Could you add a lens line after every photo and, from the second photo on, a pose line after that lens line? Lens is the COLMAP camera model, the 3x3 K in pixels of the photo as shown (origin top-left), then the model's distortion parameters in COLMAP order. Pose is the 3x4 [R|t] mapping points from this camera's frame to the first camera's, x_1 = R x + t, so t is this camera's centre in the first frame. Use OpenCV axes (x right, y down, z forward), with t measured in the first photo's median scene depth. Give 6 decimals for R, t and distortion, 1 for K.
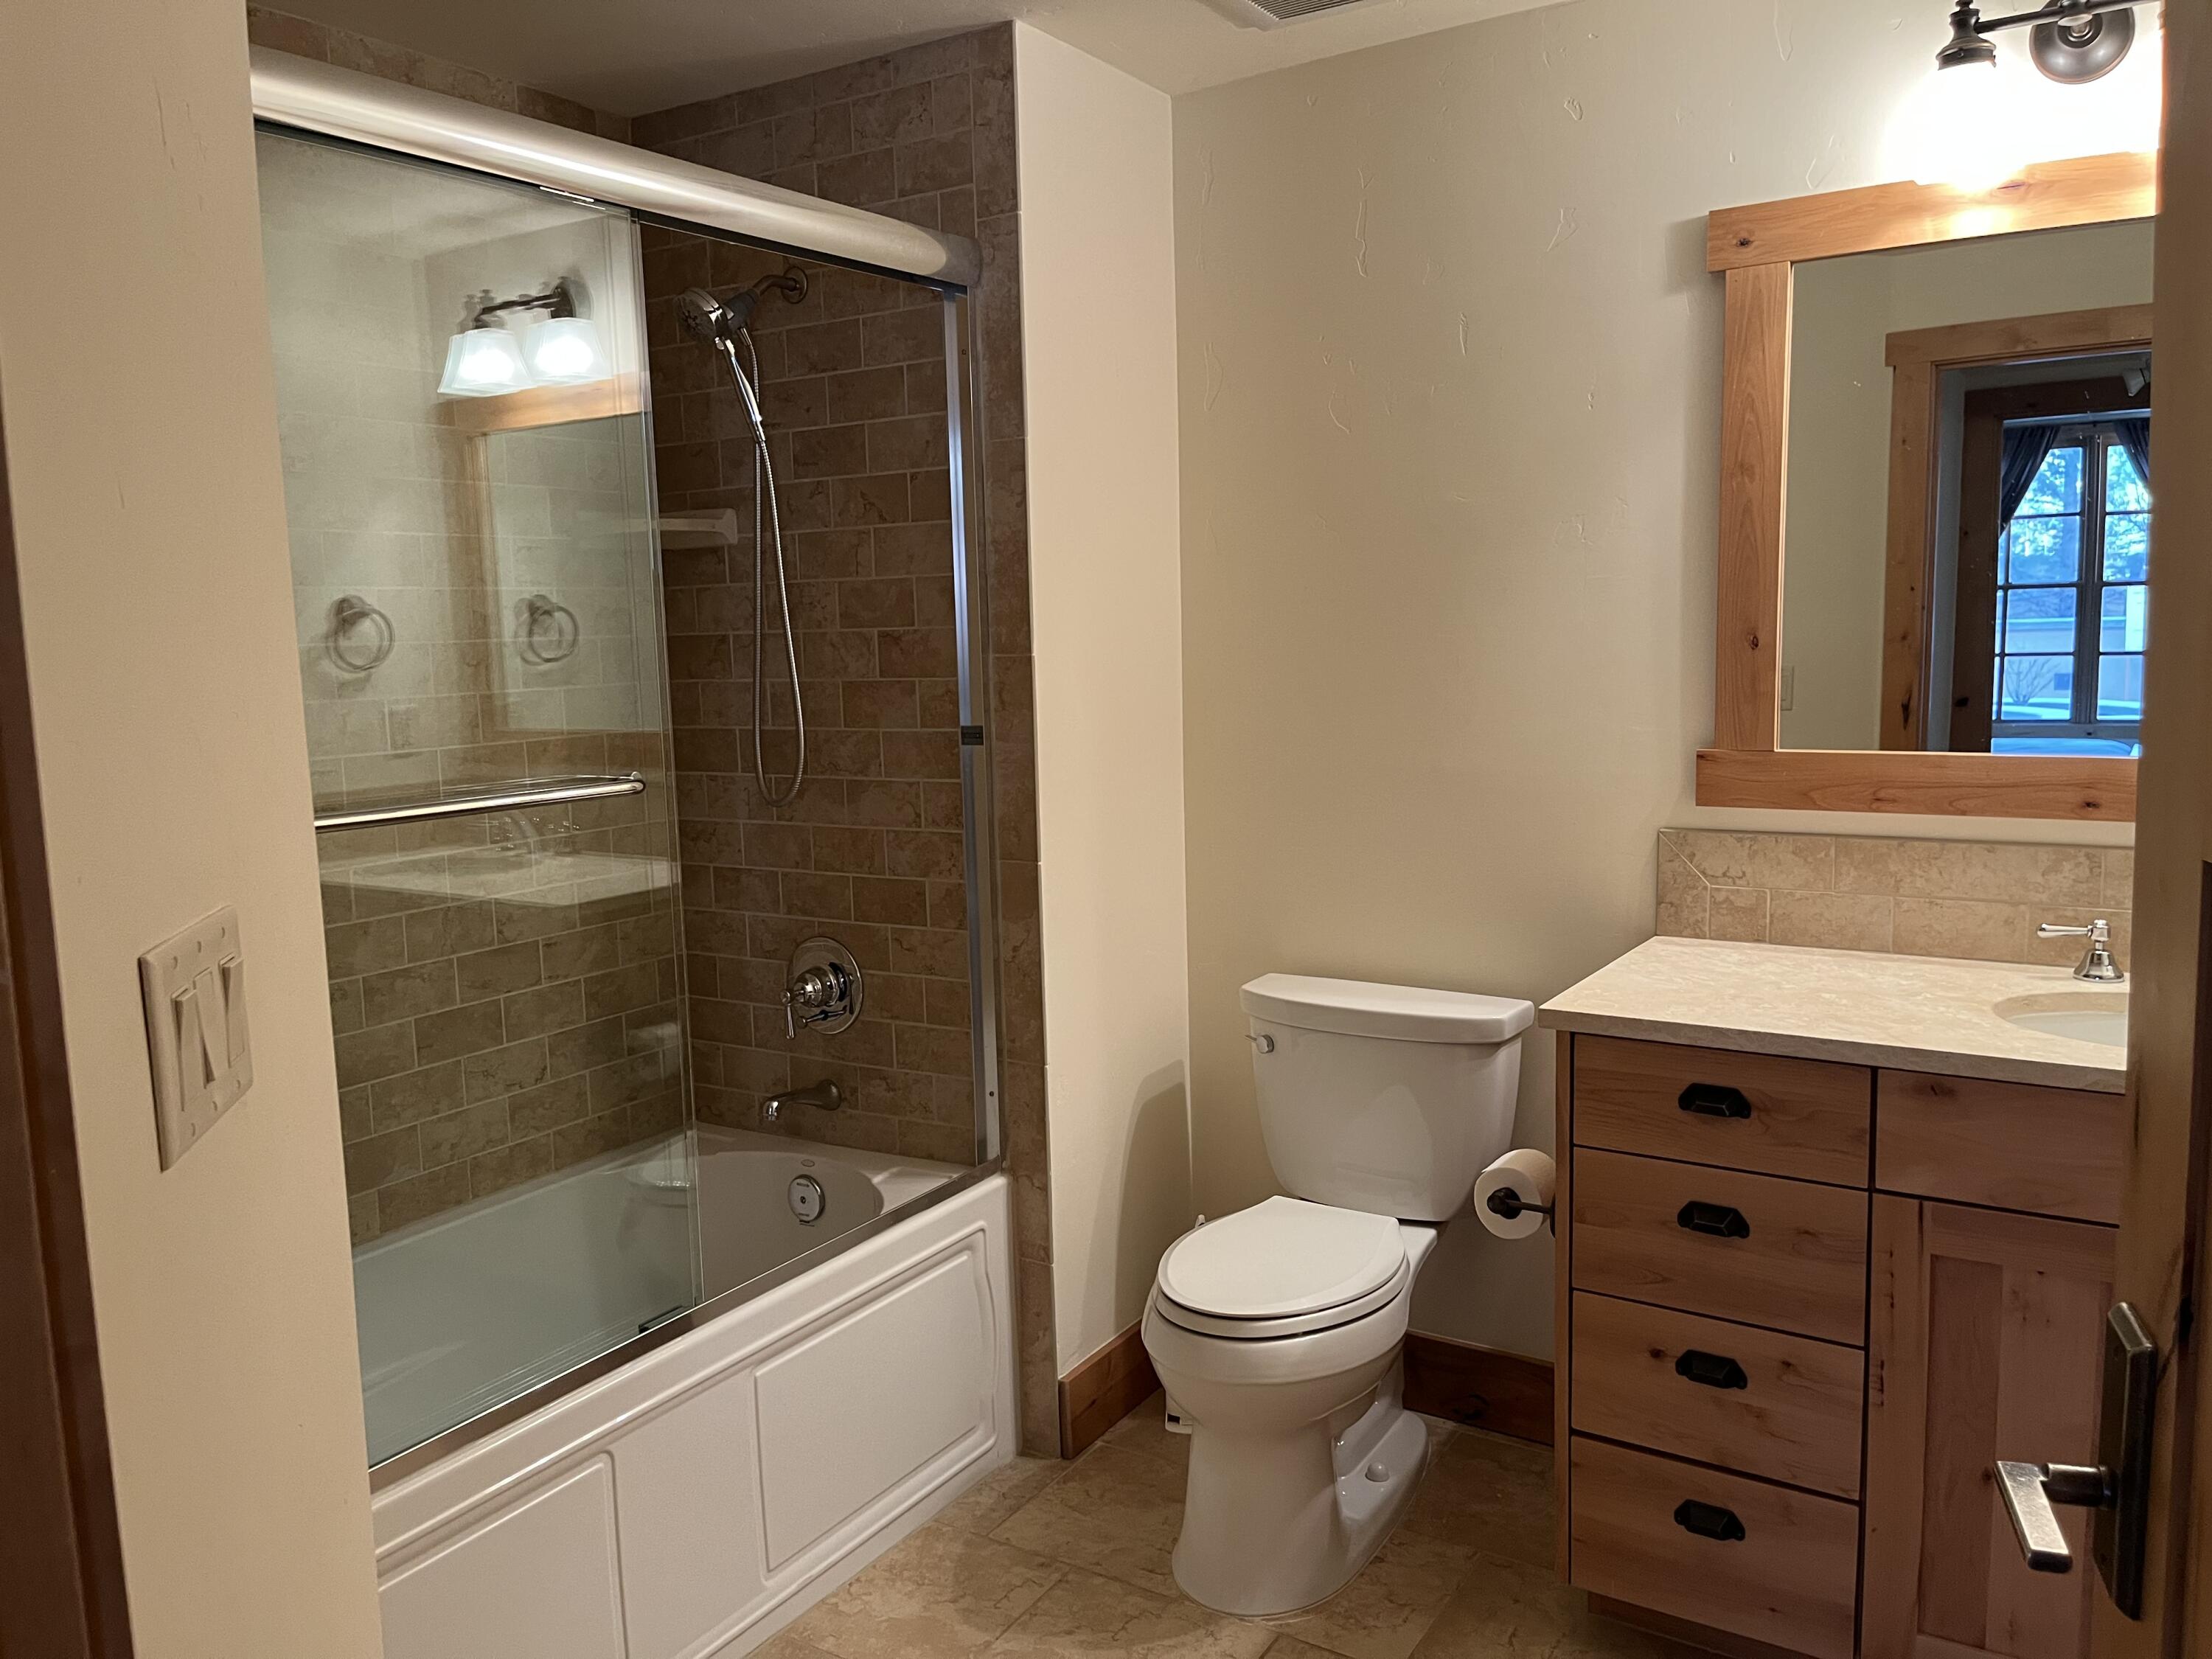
lens RADIAL K [[1678.1, 0, 1089.8], [0, 1678.1, 824.8], [0, 0, 1]] dist [0.085502, -0.112960]
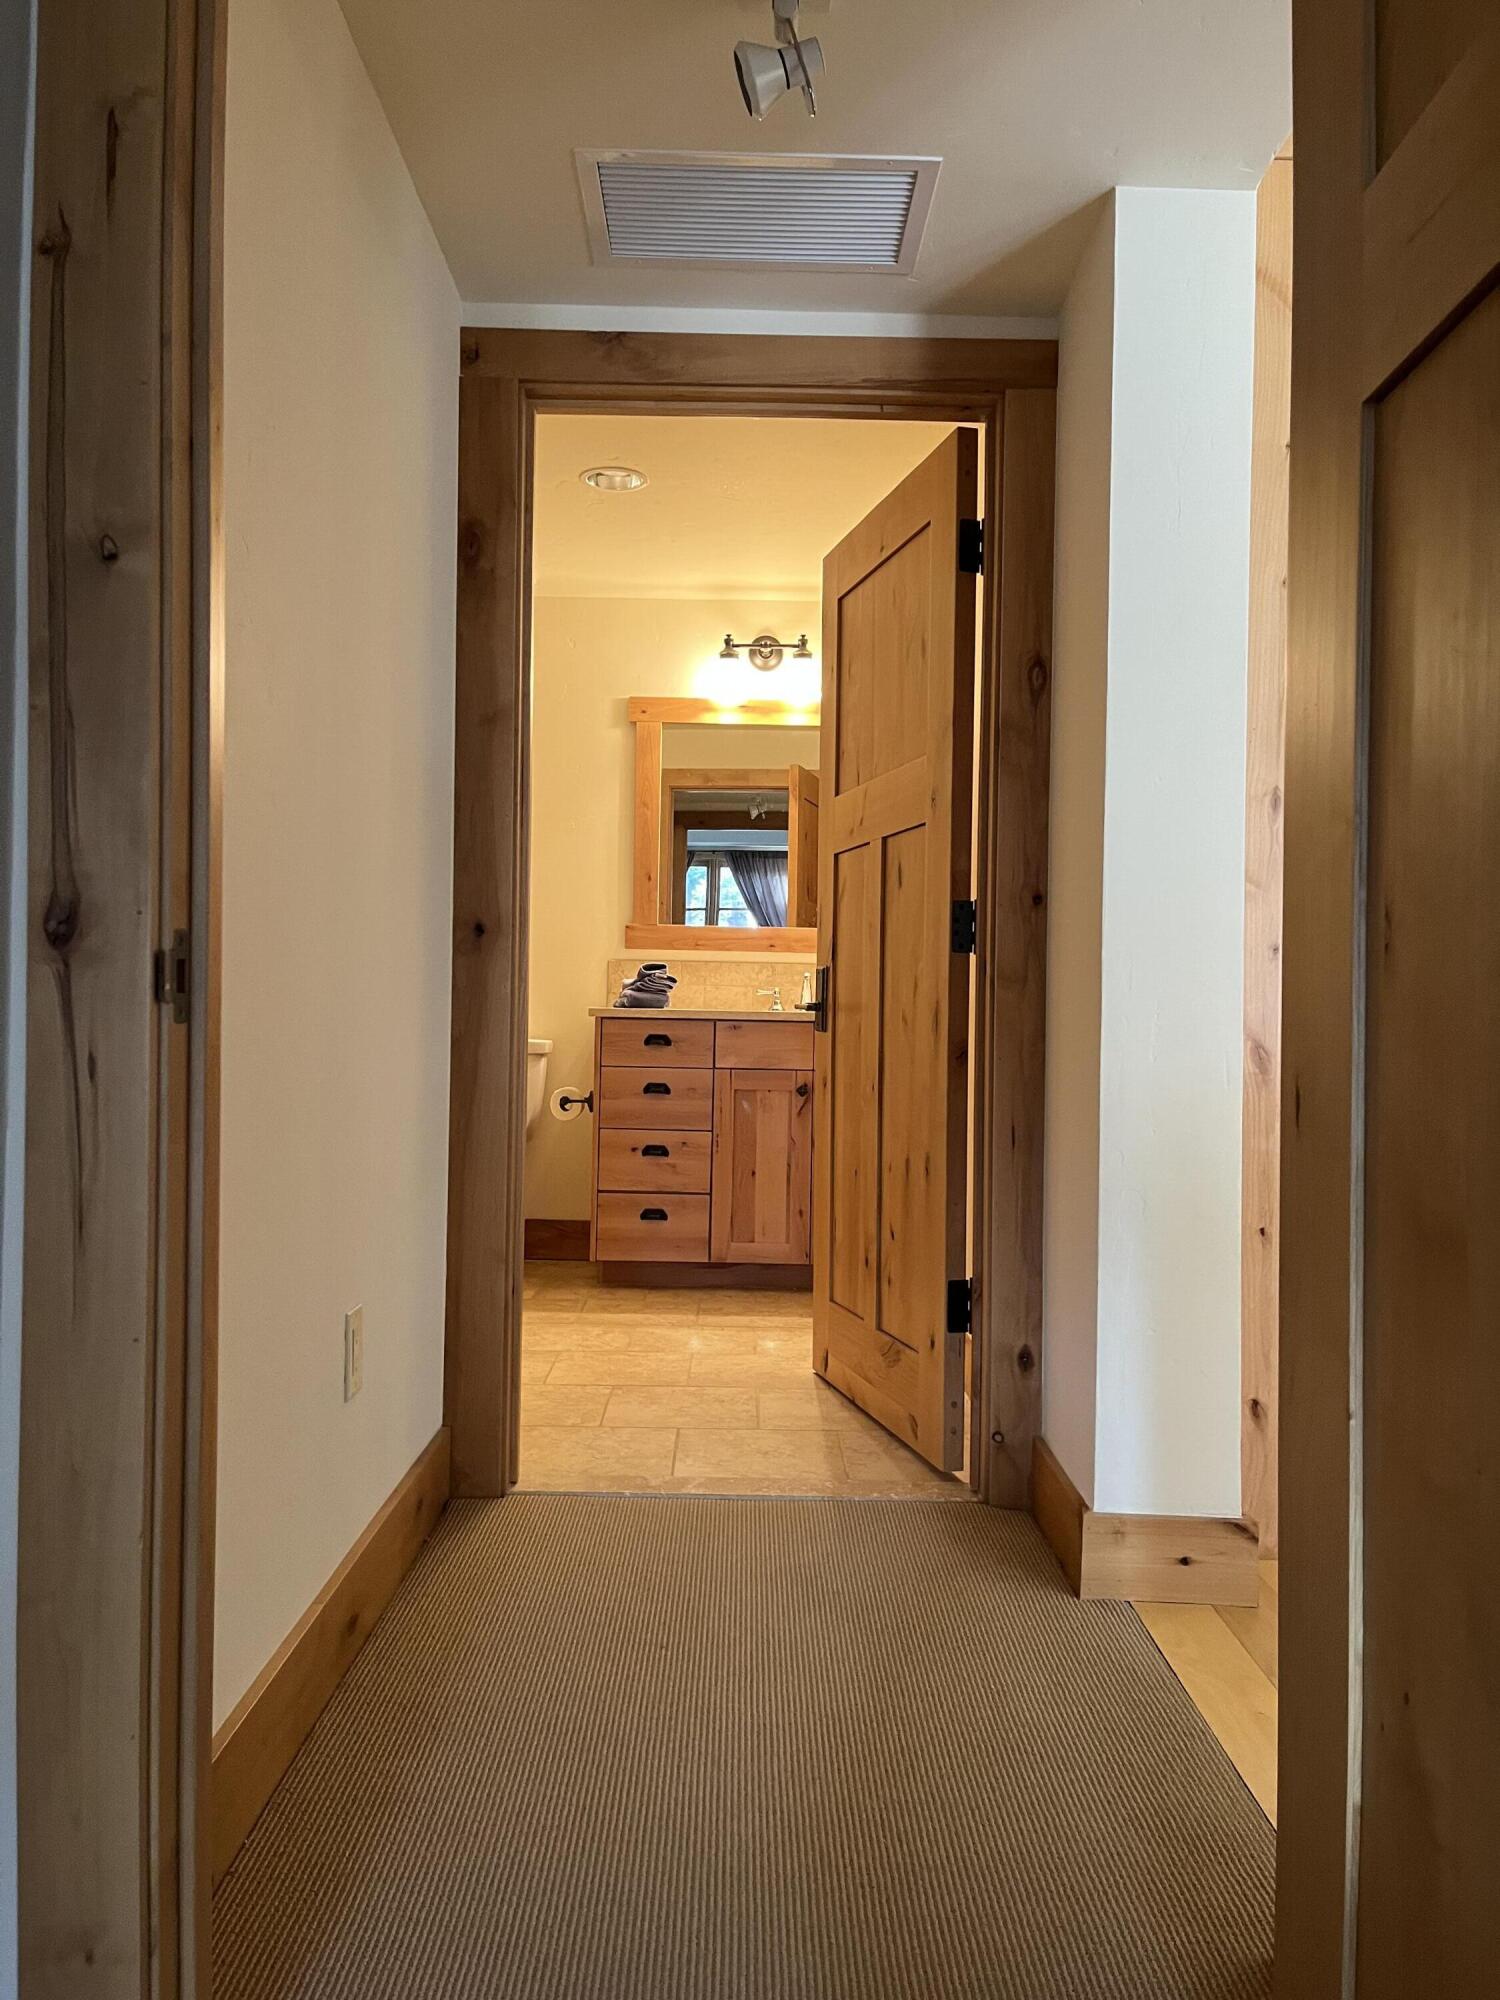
lens RADIAL K [[1517.3, 0, 751.4], [0, 1517.3, 1006.4], [0, 0, 1]] dist [0.085502, -0.112960]
pose [[0.838869, 0.045696, 0.542413, -0.709014], [0.021778, 0.992855, -0.117325, 0.363869], [-0.543898, 0.110233, 0.831879, -0.917151]]
